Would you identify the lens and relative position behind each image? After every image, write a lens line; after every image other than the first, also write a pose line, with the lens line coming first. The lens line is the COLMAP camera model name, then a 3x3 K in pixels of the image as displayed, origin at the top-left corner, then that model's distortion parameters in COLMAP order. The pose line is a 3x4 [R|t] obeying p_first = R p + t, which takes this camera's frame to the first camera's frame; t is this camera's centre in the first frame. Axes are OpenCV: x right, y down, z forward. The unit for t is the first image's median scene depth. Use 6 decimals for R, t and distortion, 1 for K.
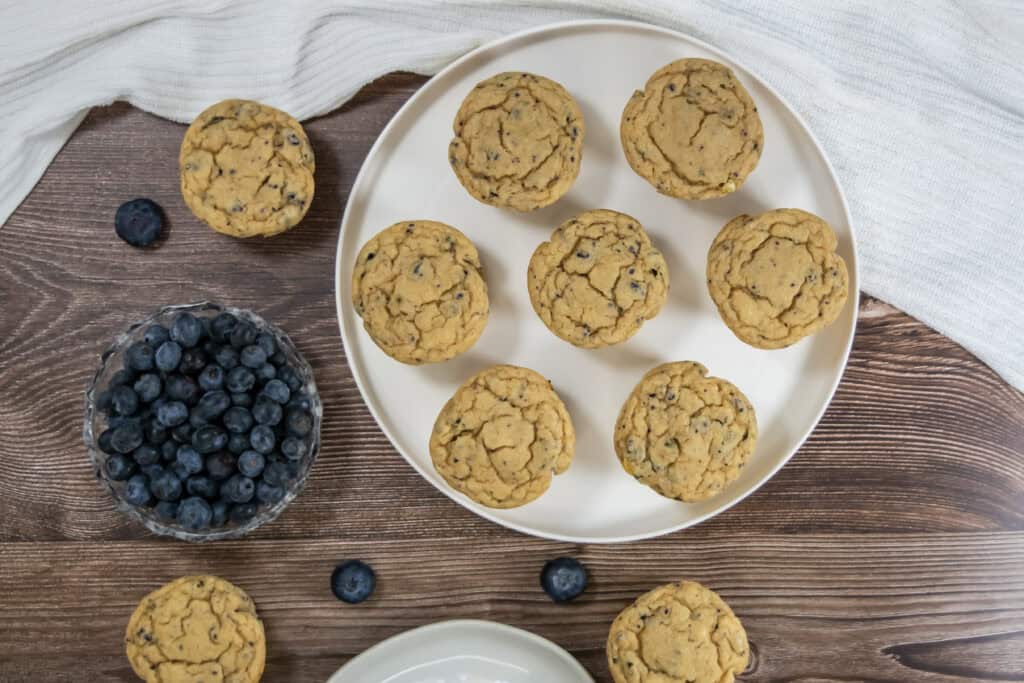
lens RADIAL K [[1855.6, 0, 552.5], [0, 1855.6, 332.5], [0, 0, 1]] dist [-0.020580, 0.000000]
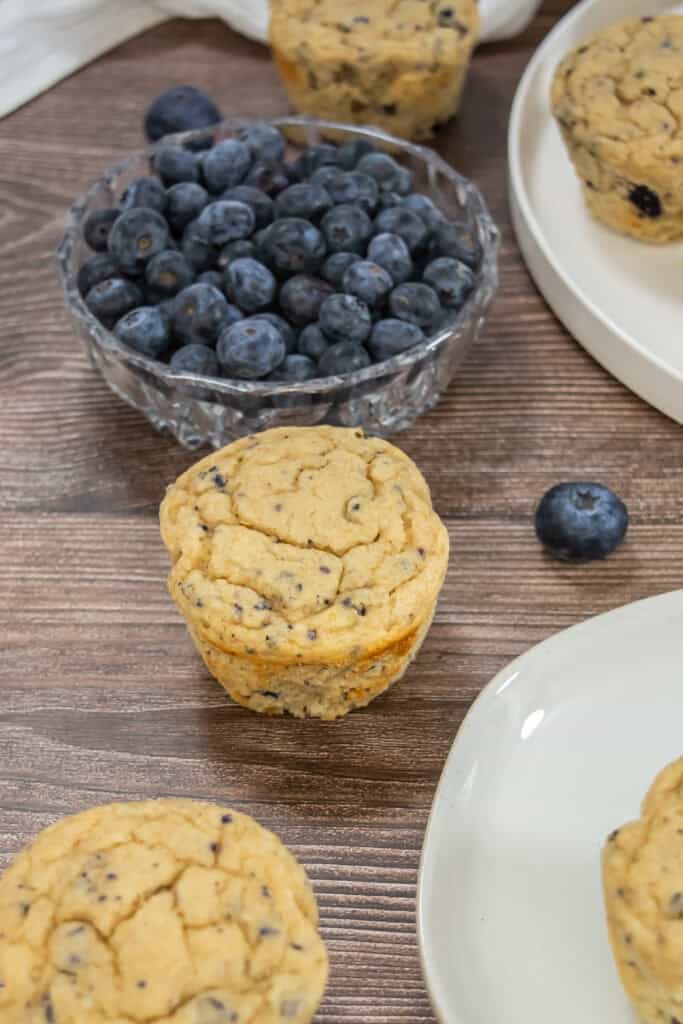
lens RADIAL K [[1881.6, 0, 342.6], [0, 1881.6, 559.8], [0, 0, 1]] dist [-0.032093, 0.000000]
pose [[0.999020, 0.024101, -0.037132, -0.147843], [-0.043100, 0.720940, -0.691656, 0.493629], [0.010100, 0.692578, 0.721272, 0.671447]]
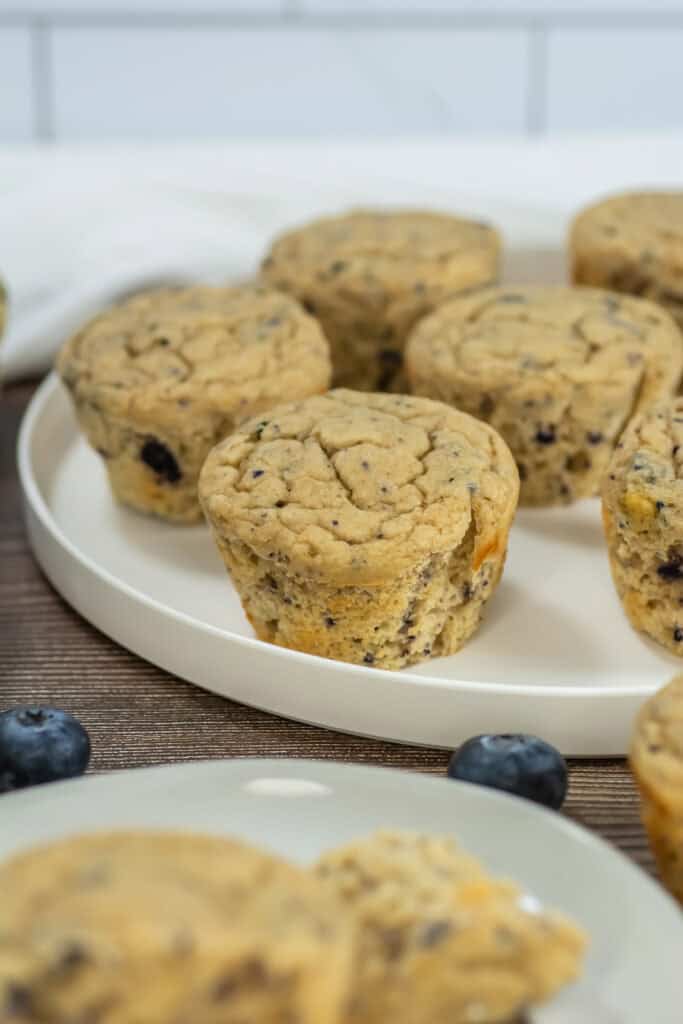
lens RADIAL K [[2856.1, 0, 335.6], [0, 2856.1, 514.8], [0, 0, 1]] dist [0.063337, 0.000000]
pose [[0.999998, -0.001714, -0.001133, -0.031802], [-0.000361, 0.396261, -0.918138, 0.707043], [0.002023, 0.918136, 0.396260, 0.727659]]
